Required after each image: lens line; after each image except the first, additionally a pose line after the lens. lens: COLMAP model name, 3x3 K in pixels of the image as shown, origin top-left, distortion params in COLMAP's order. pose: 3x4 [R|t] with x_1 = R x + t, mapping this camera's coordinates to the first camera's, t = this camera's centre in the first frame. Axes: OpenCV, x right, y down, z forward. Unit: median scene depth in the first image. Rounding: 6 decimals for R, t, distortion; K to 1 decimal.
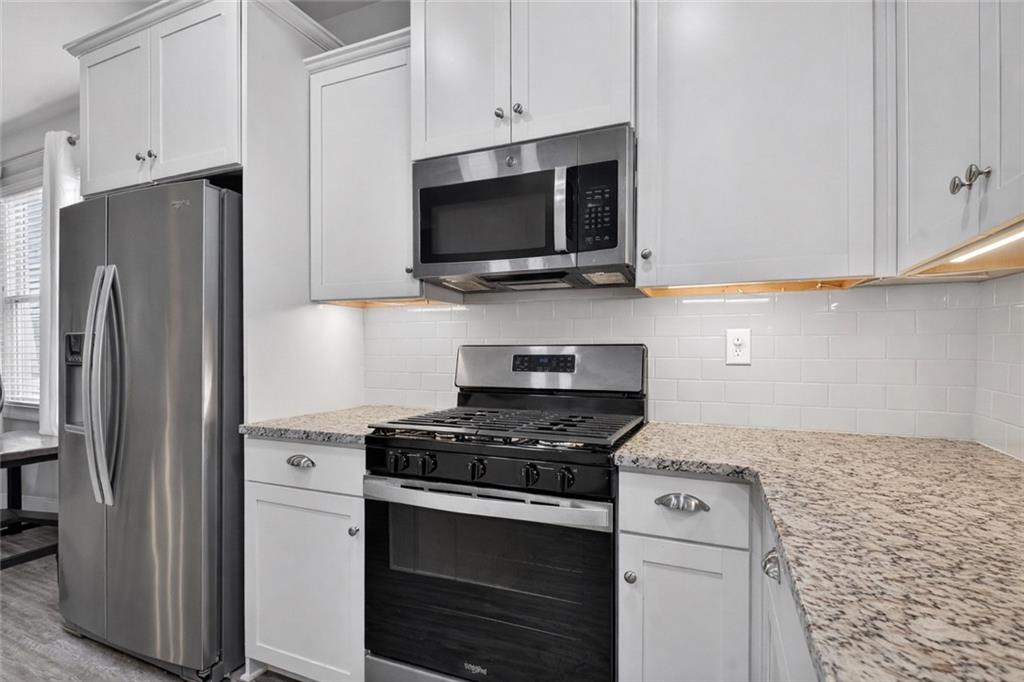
lens RADIAL K [[501.4, 0, 509.6], [0, 501.4, 348.0], [0, 0, 1]] dist [-0.001798, -0.000180]
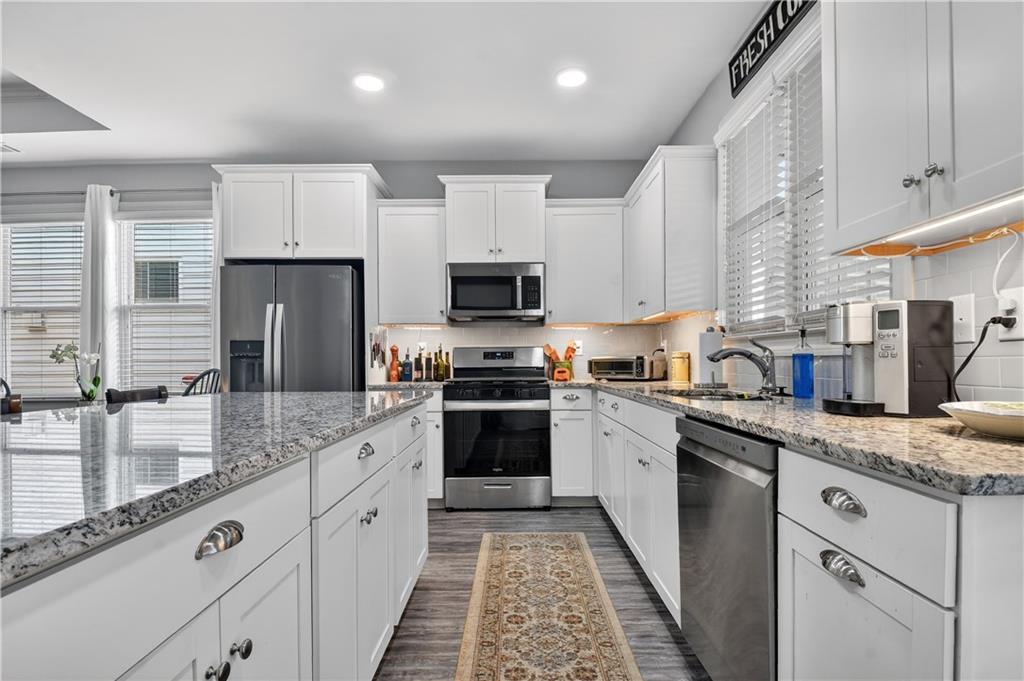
lens RADIAL K [[471.8, 0, 510.6], [0, 471.8, 362.6], [0, 0, 1]] dist [-0.000632, -0.000139]
pose [[0.922661, -0.007831, 0.385533, -0.847461], [0.006320, 0.999967, 0.005186, 0.061882], [-0.385561, -0.002348, 0.922679, -1.158117]]
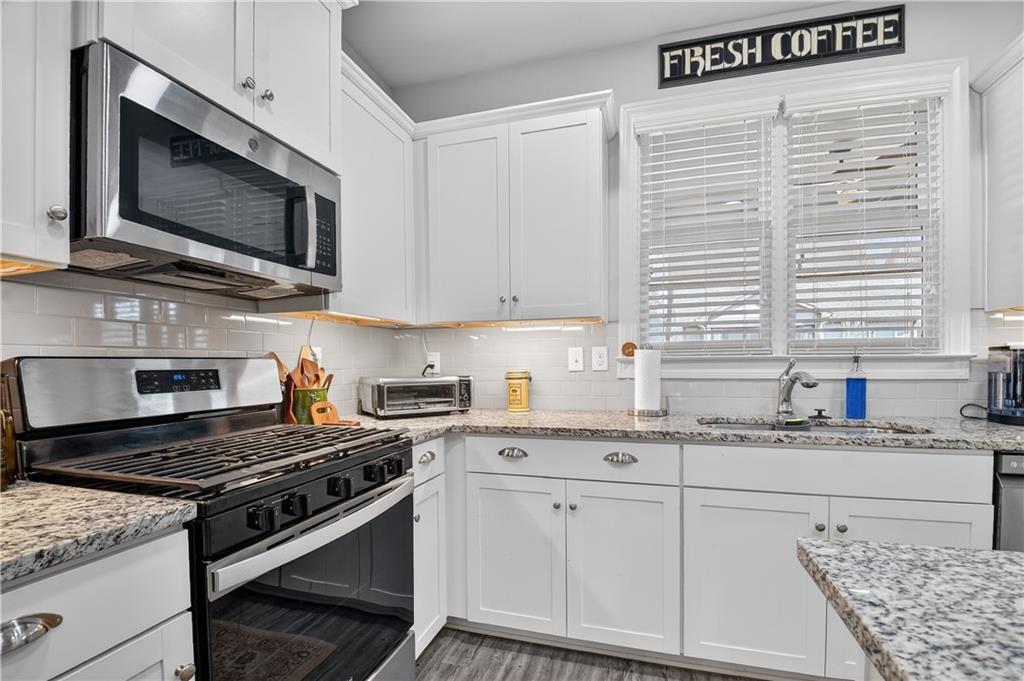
lens RADIAL K [[471.8, 0, 510.6], [0, 471.8, 362.6], [0, 0, 1]] dist [-0.000632, -0.000139]
pose [[-0.102011, 0.000418, 0.994783, -0.900183], [0.005324, 0.999986, 0.000126, 0.005137], [-0.994769, 0.005309, -0.102012, 0.676027]]
